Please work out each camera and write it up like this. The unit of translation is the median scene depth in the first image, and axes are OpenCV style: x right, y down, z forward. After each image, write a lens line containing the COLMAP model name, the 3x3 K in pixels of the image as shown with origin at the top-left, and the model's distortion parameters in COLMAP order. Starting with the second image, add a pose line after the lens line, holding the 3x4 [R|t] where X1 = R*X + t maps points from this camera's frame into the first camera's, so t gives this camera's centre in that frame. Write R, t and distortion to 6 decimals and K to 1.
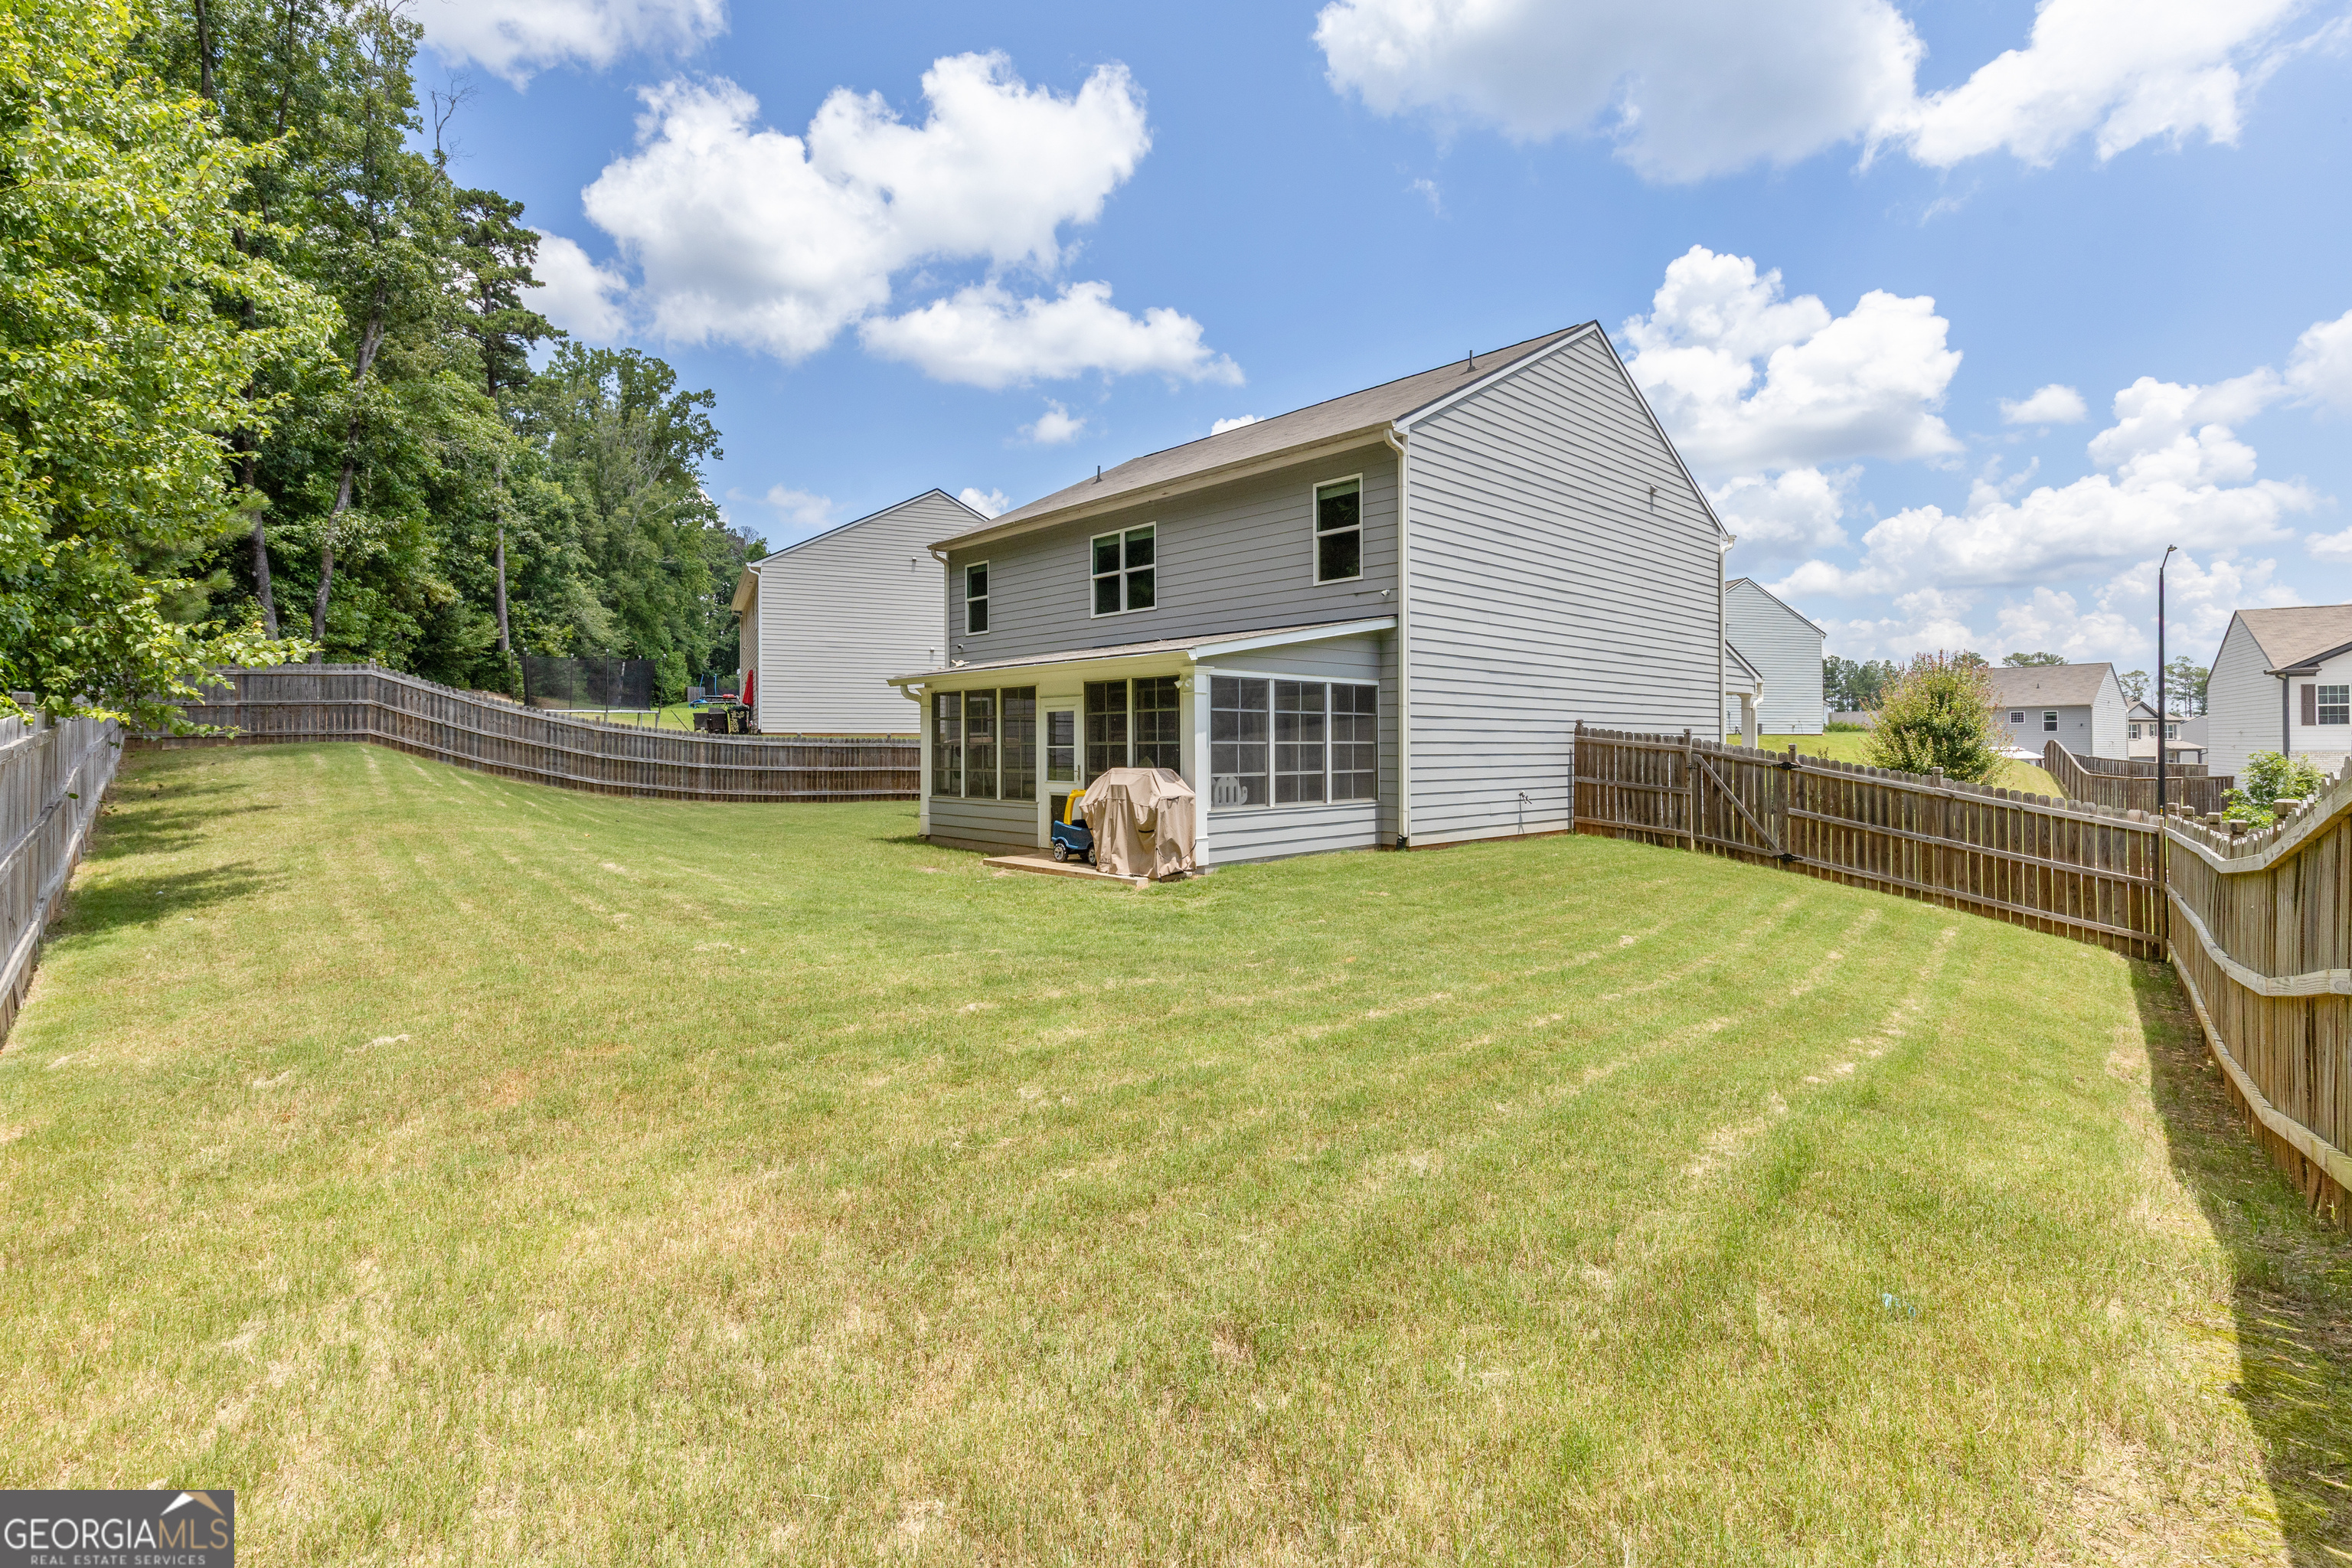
lens RADIAL K [[1064.9, 0, 1192.6], [0, 1064.9, 744.1], [0, 0, 1]] dist [0.006580, -0.001350]
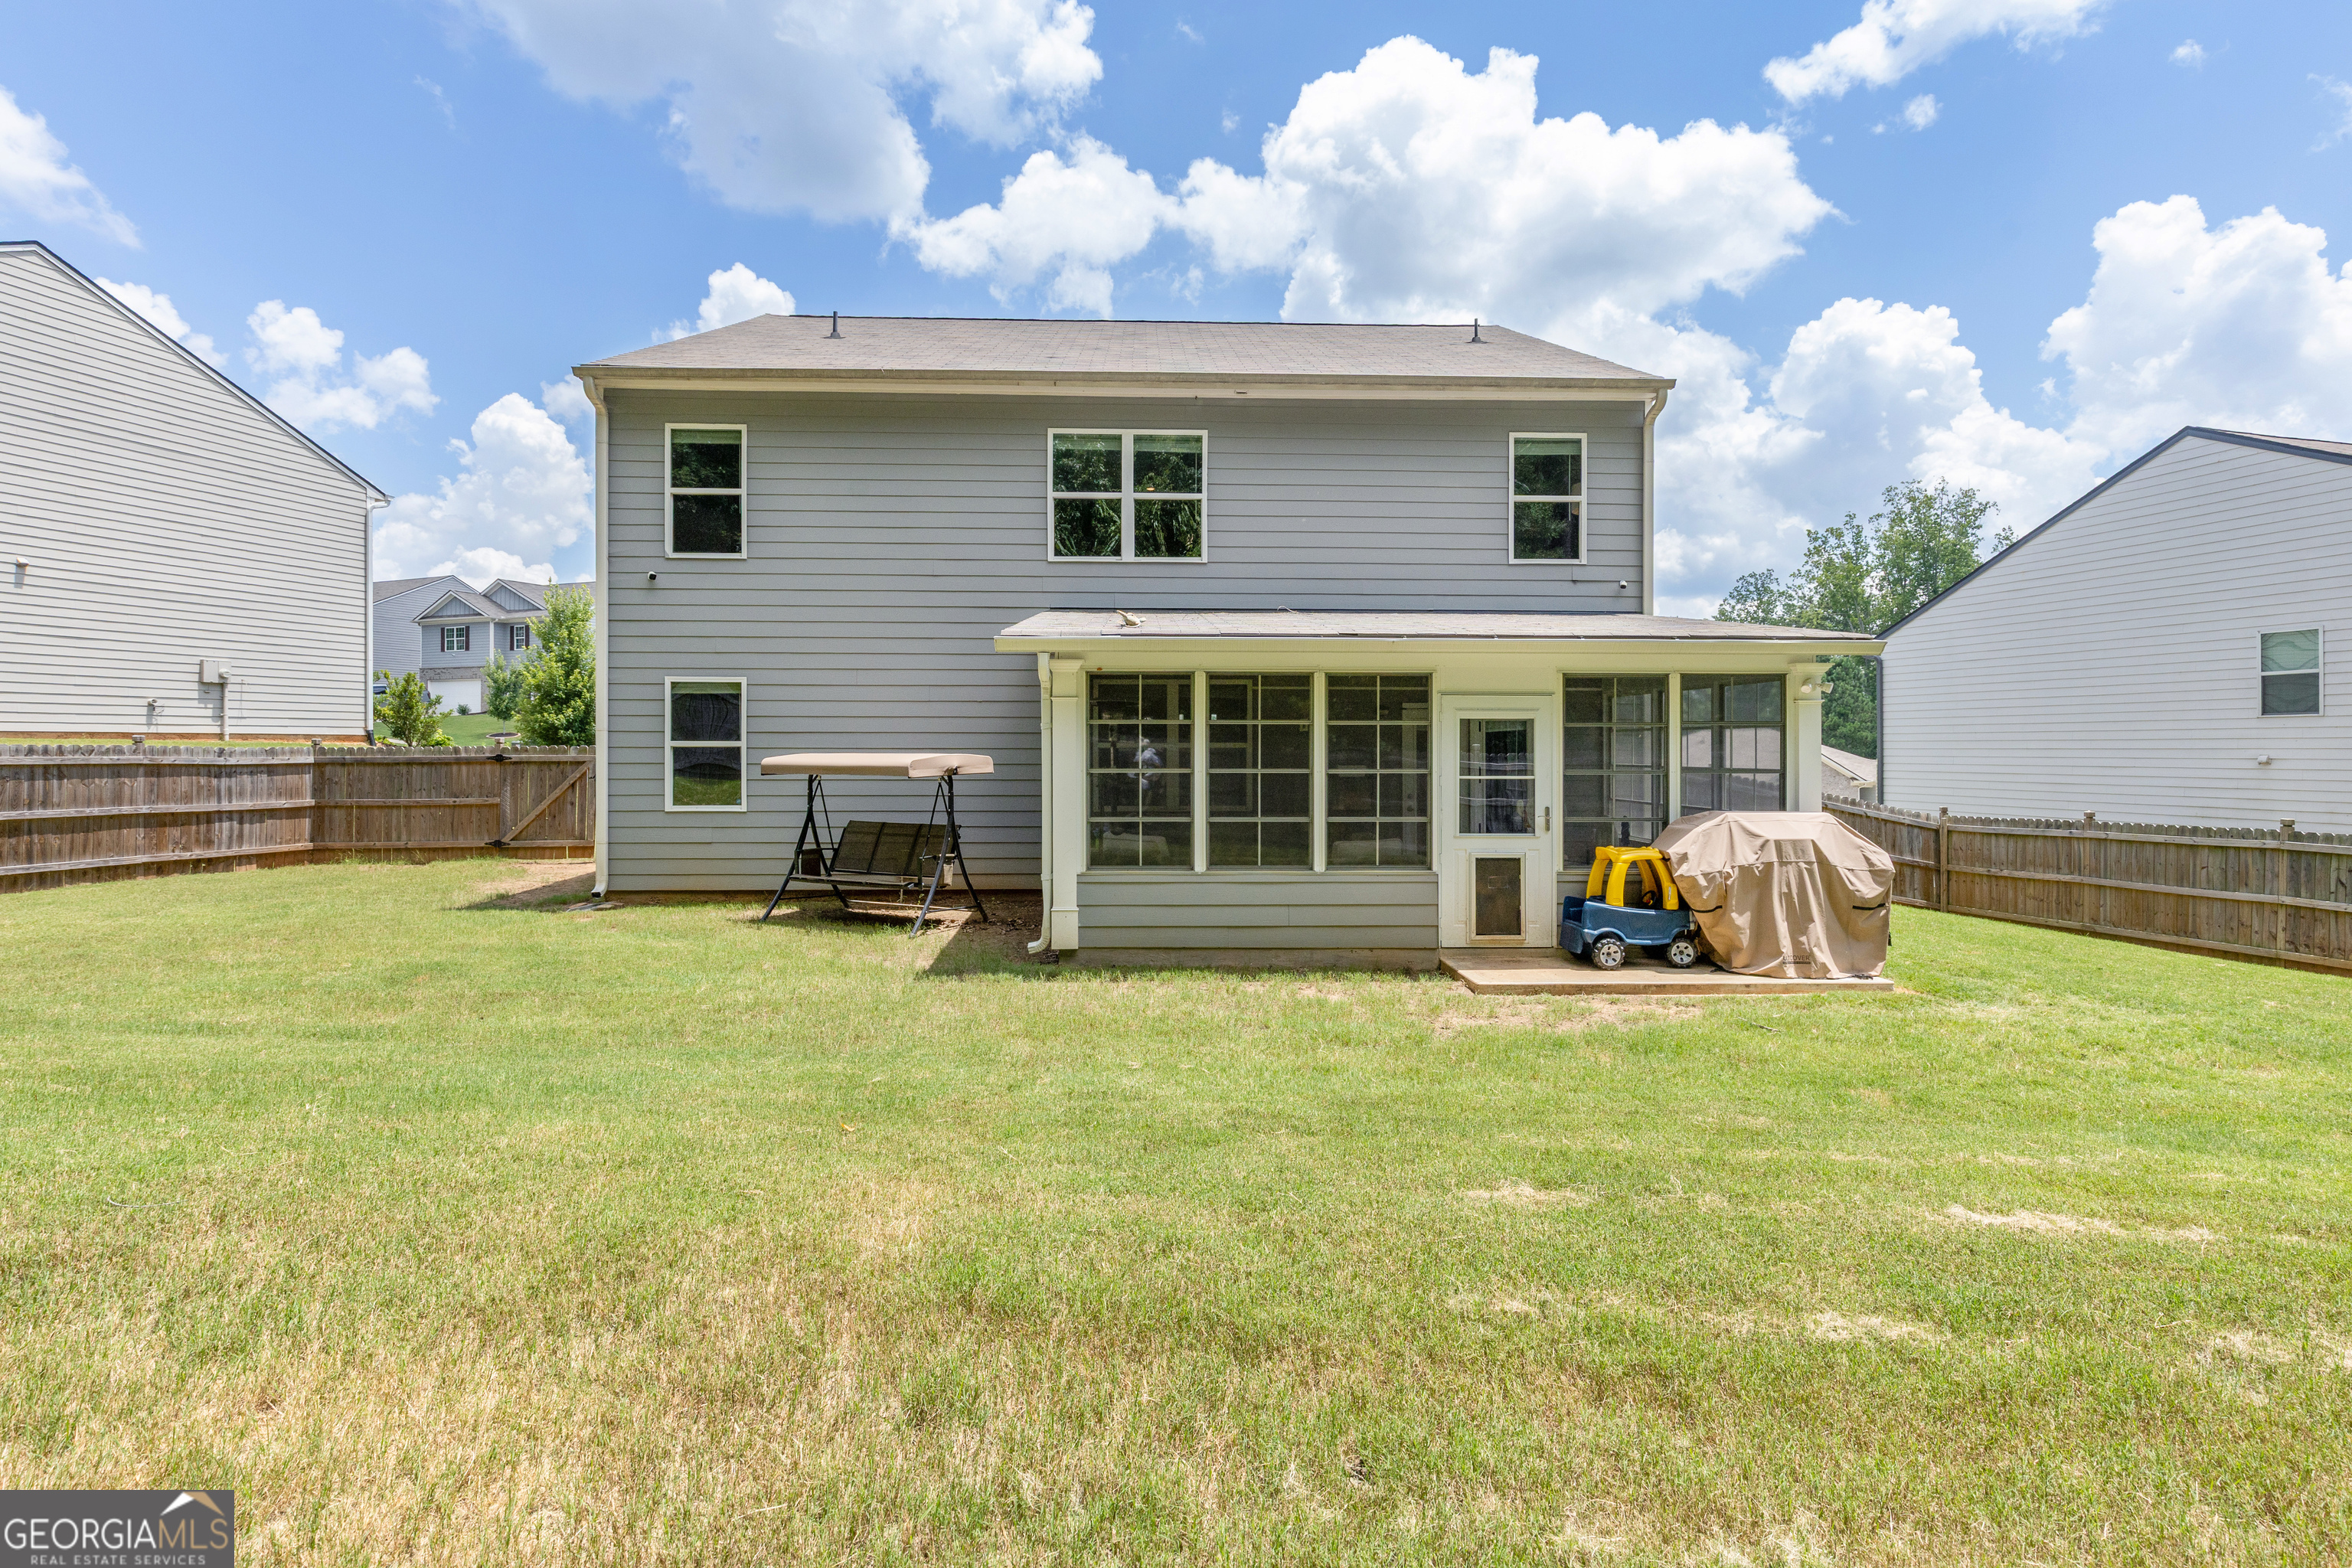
lens RADIAL K [[1064.9, 0, 1175.3], [0, 1064.9, 785.8], [0, 0, 1]] dist [0.006580, -0.001350]
pose [[0.681718, -0.004565, 0.731601, -0.500445], [-0.009630, 0.999838, 0.015213, 0.000371], [-0.731552, -0.017416, 0.681563, 0.531604]]
